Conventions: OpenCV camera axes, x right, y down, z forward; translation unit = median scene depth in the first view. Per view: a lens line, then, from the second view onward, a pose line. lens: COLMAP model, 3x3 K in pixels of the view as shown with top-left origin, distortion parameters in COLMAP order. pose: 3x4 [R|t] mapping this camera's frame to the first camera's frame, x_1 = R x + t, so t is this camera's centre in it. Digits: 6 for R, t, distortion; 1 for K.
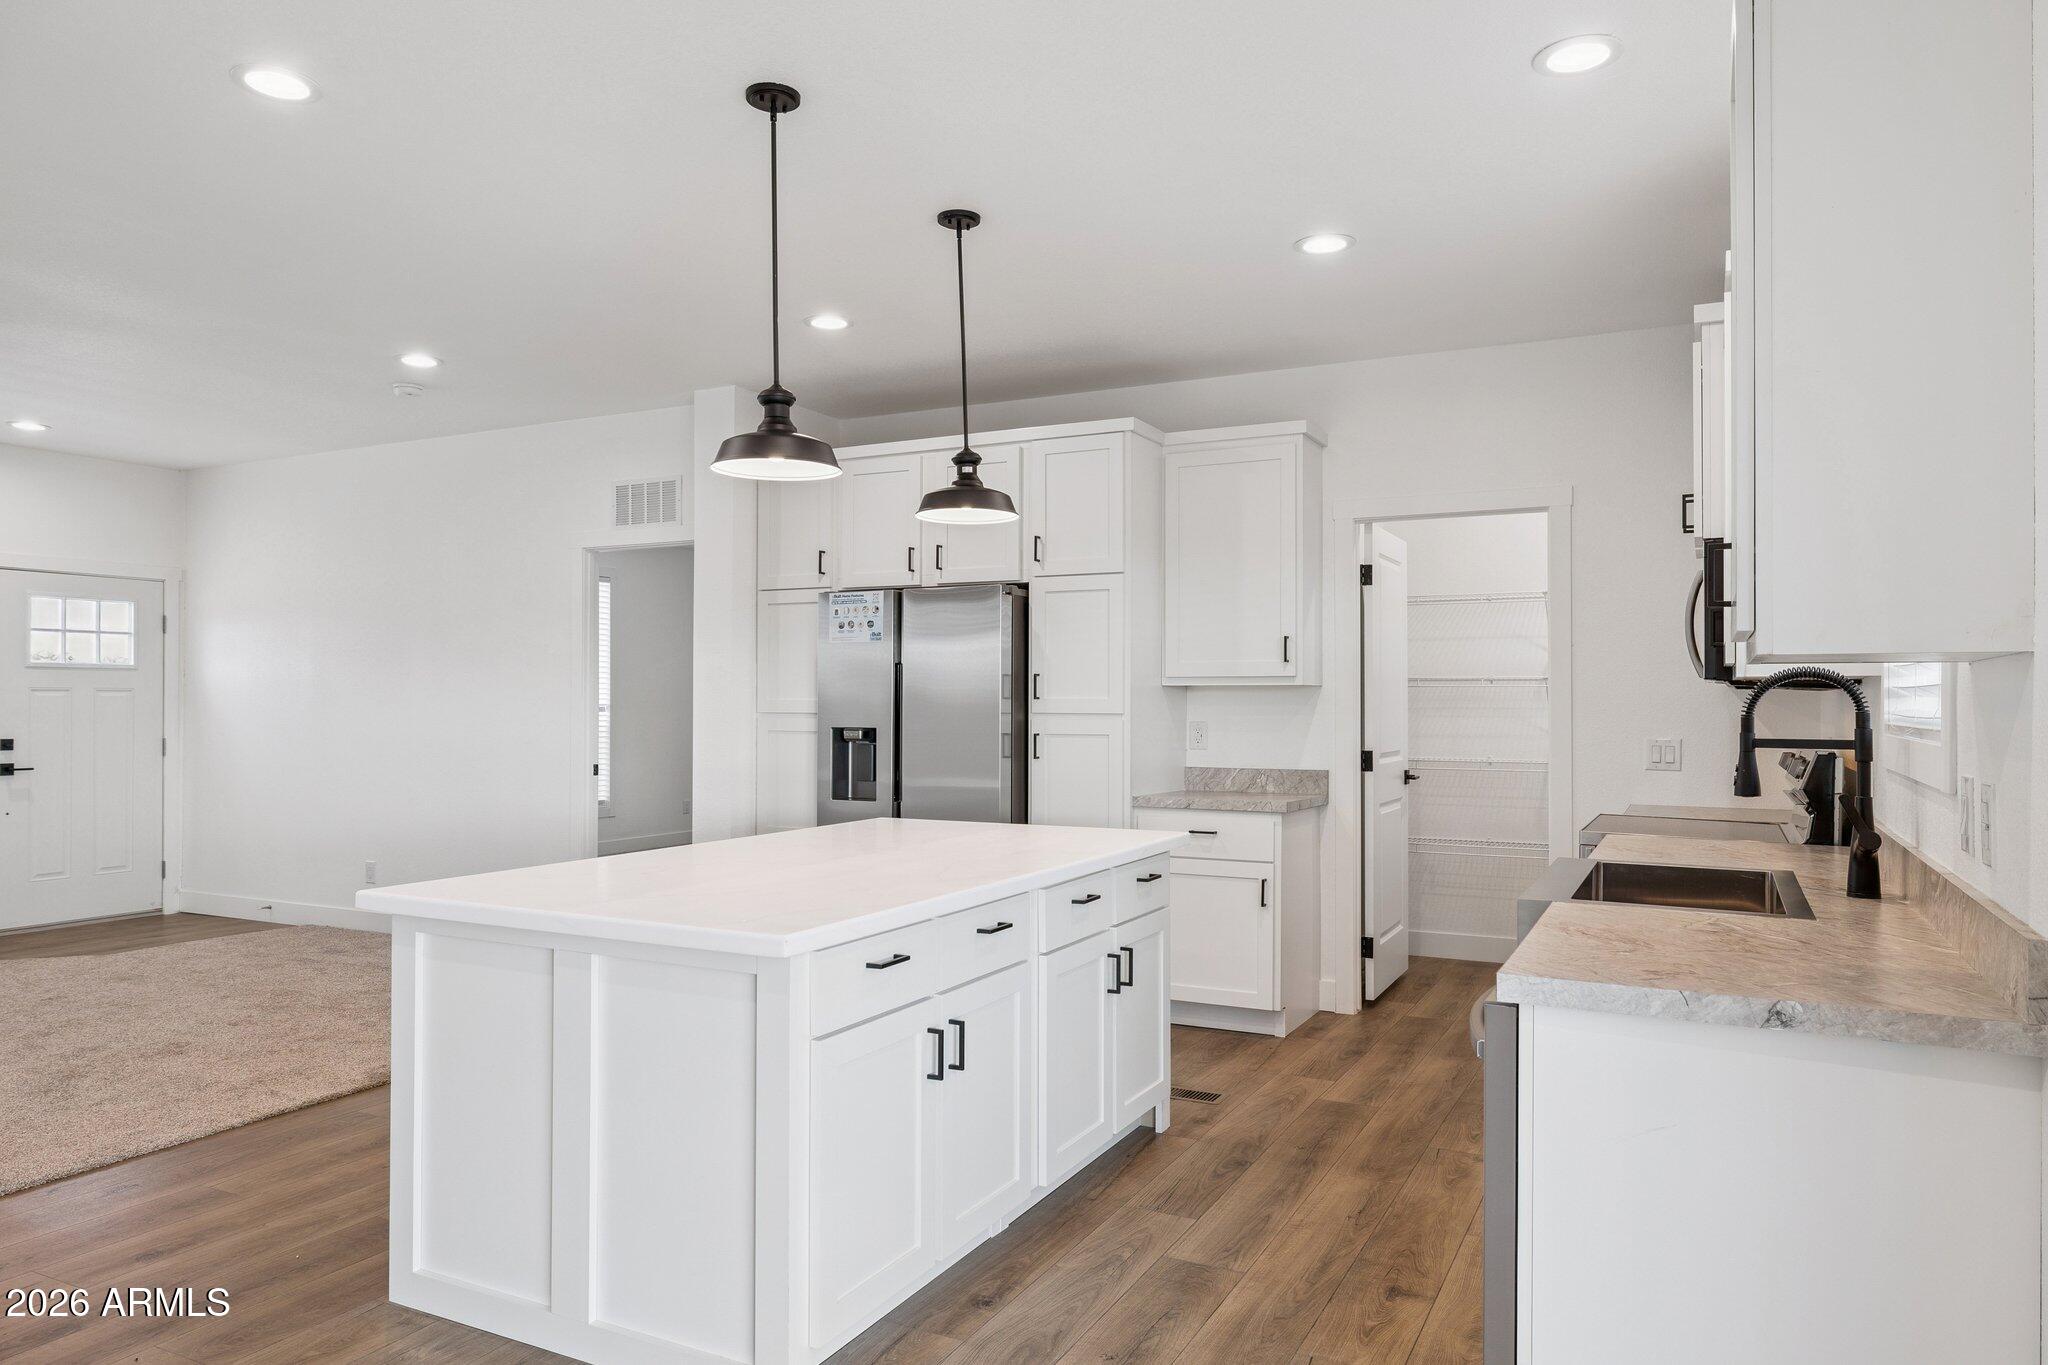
lens RADIAL K [[1315.1, 0, 1024.0], [0, 1315.1, 682.5], [0, 0, 1]] dist [0.003597, 0.001295]
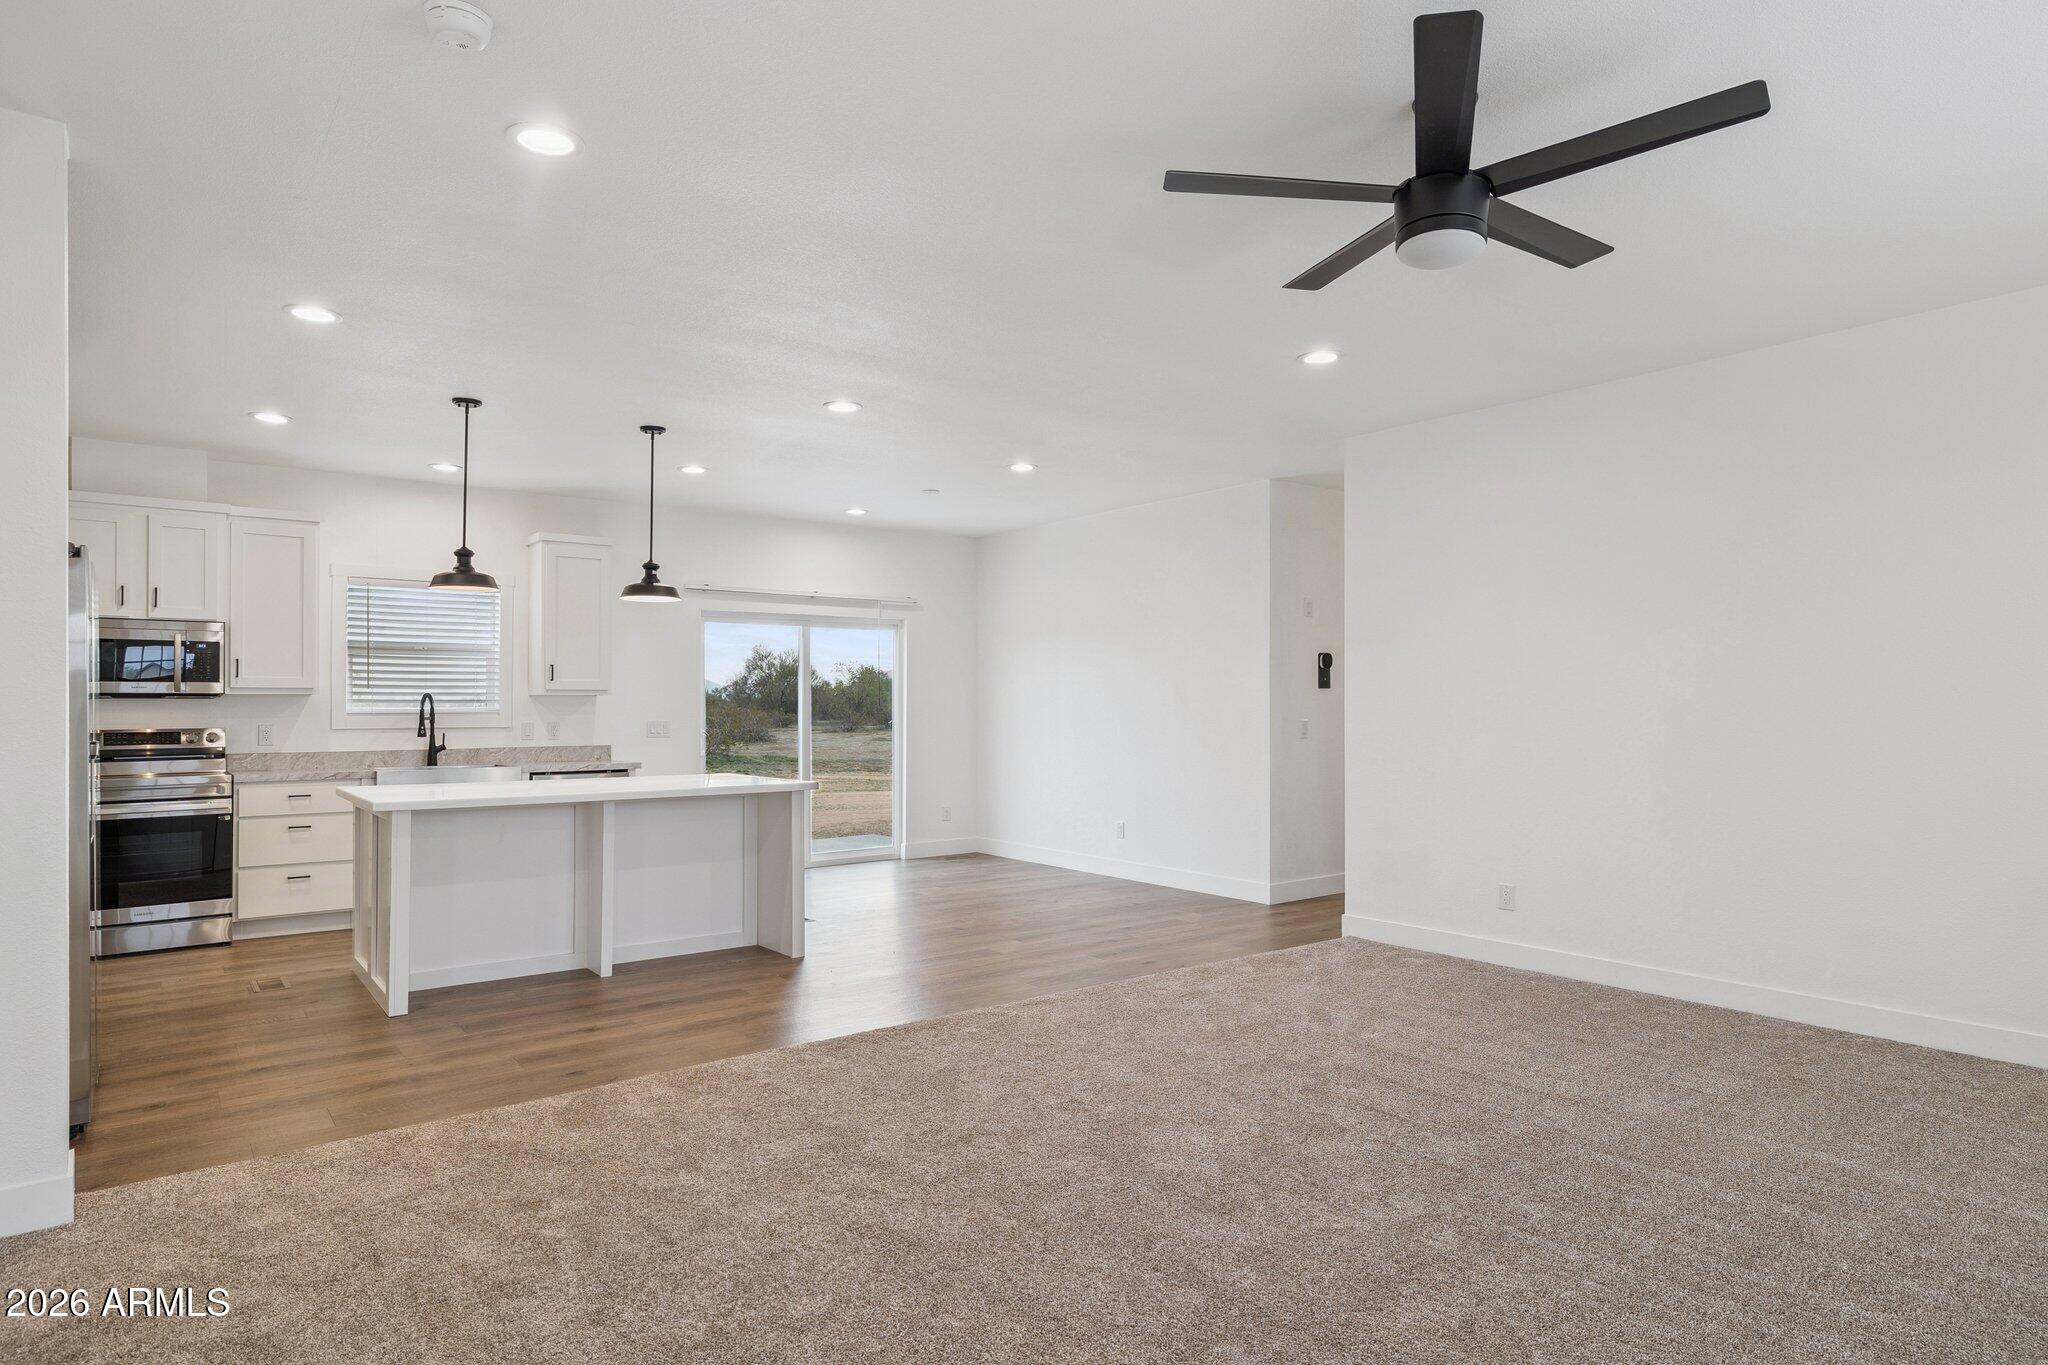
lens RADIAL K [[1179.8, 0, 1057.8], [0, 1179.8, 684.8], [0, 0, 1]] dist [0.004431, -0.000329]
pose [[-0.909312, 0.005786, 0.416074, -0.758583], [-0.006324, 0.999596, -0.027722, 0.015058], [-0.416066, -0.027839, -0.908908, 1.175475]]
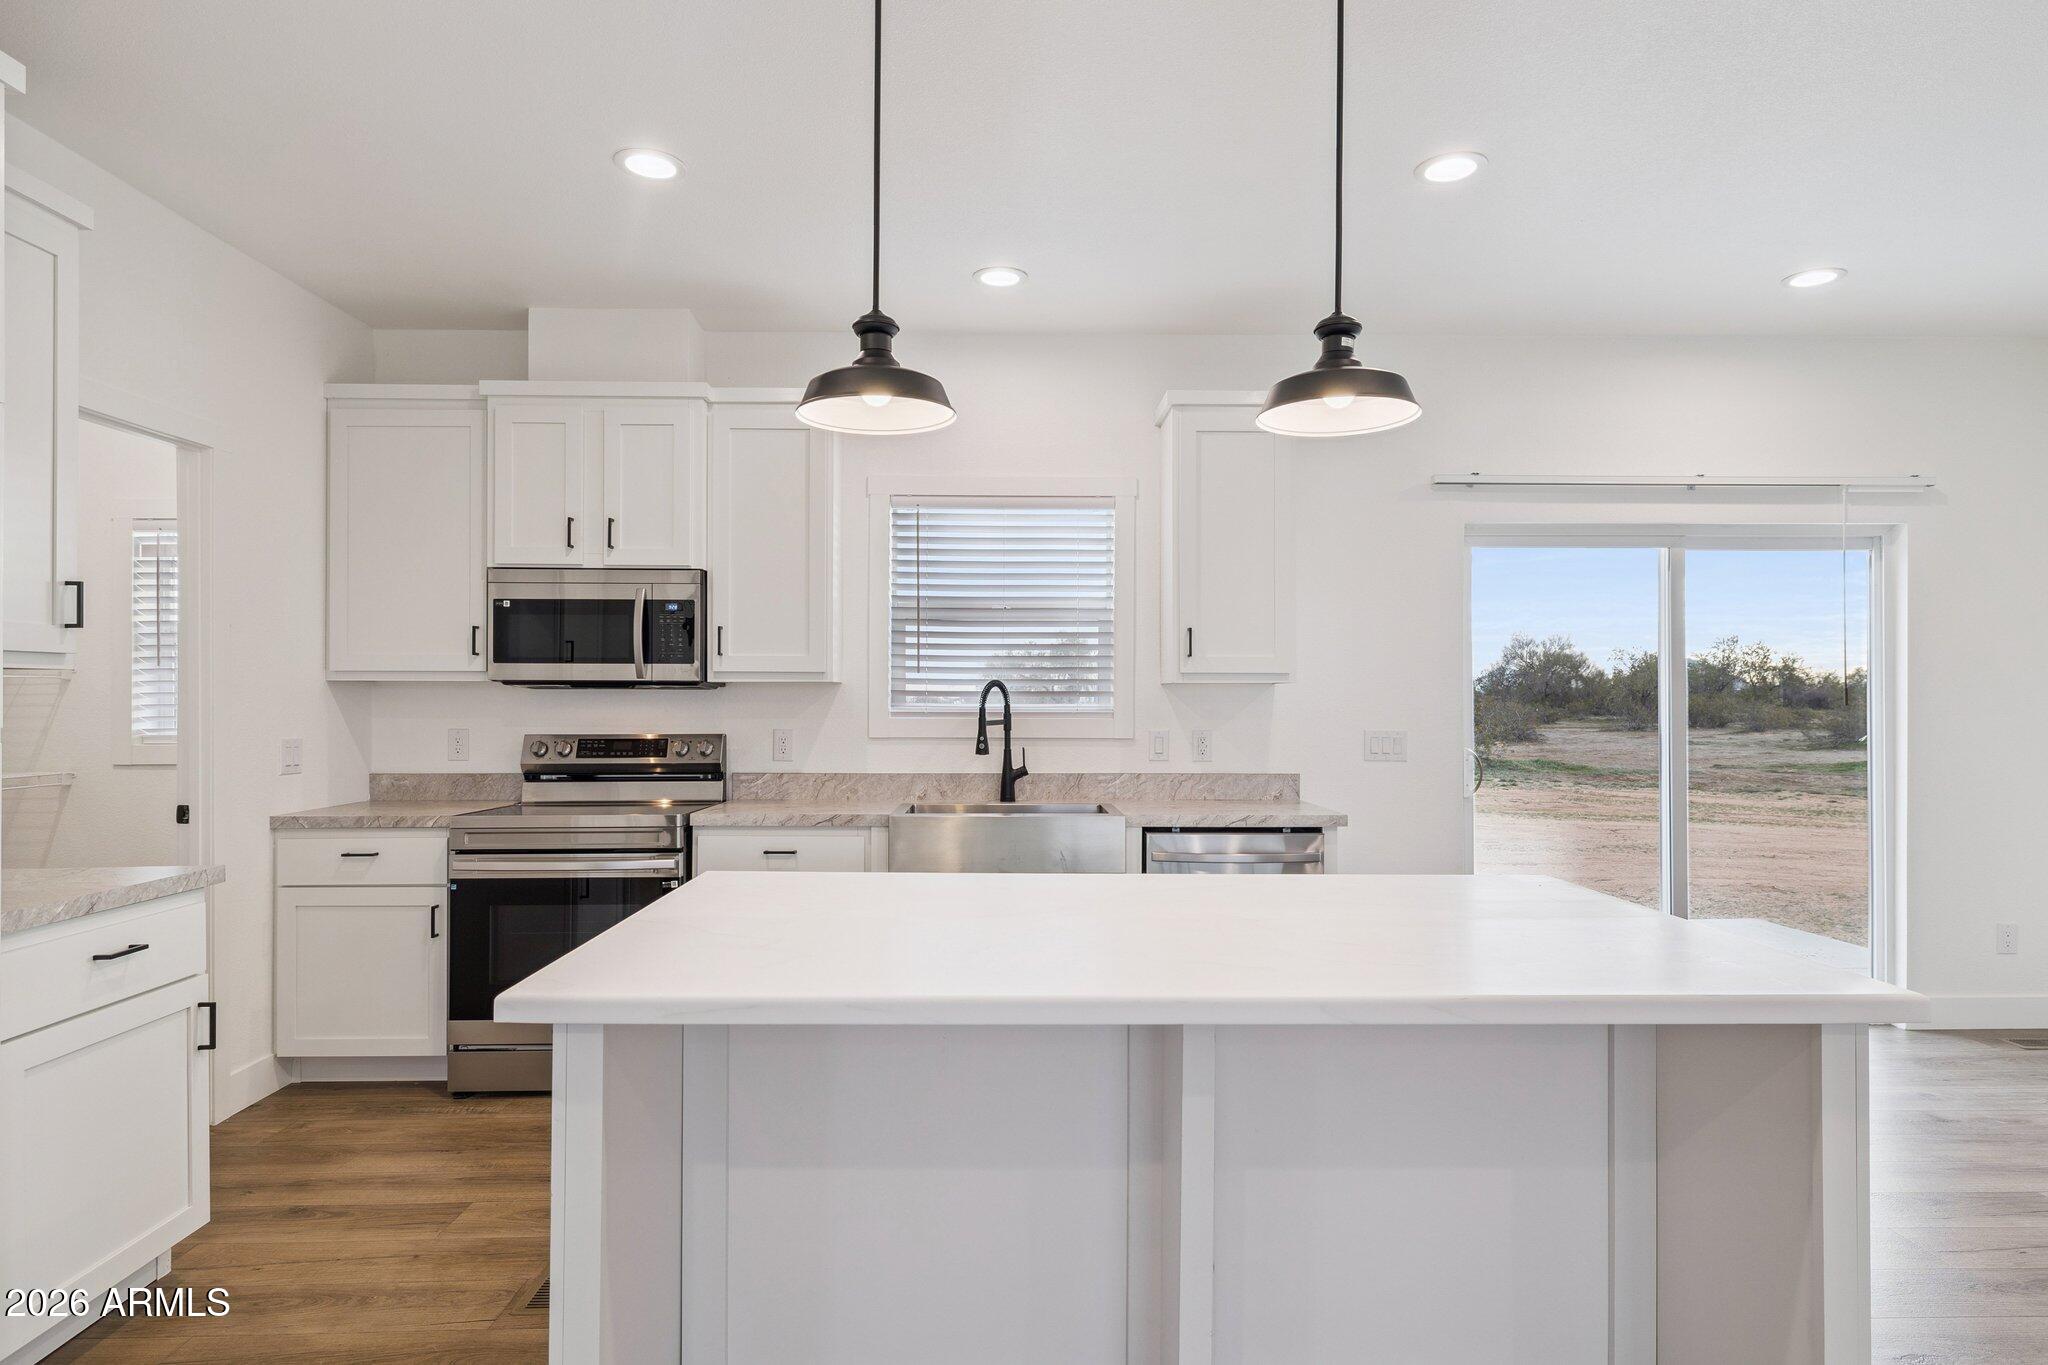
lens RADIAL K [[1153.9, 0, 1013.2], [0, 1153.9, 690.2], [0, 0, 1]] dist [-0.004510, -0.000141]
pose [[-0.465734, 0.000976, 0.884924, -0.332725], [-0.015388, 0.999839, -0.009202, 0.007208], [-0.884791, -0.017902, -0.465644, 0.703613]]
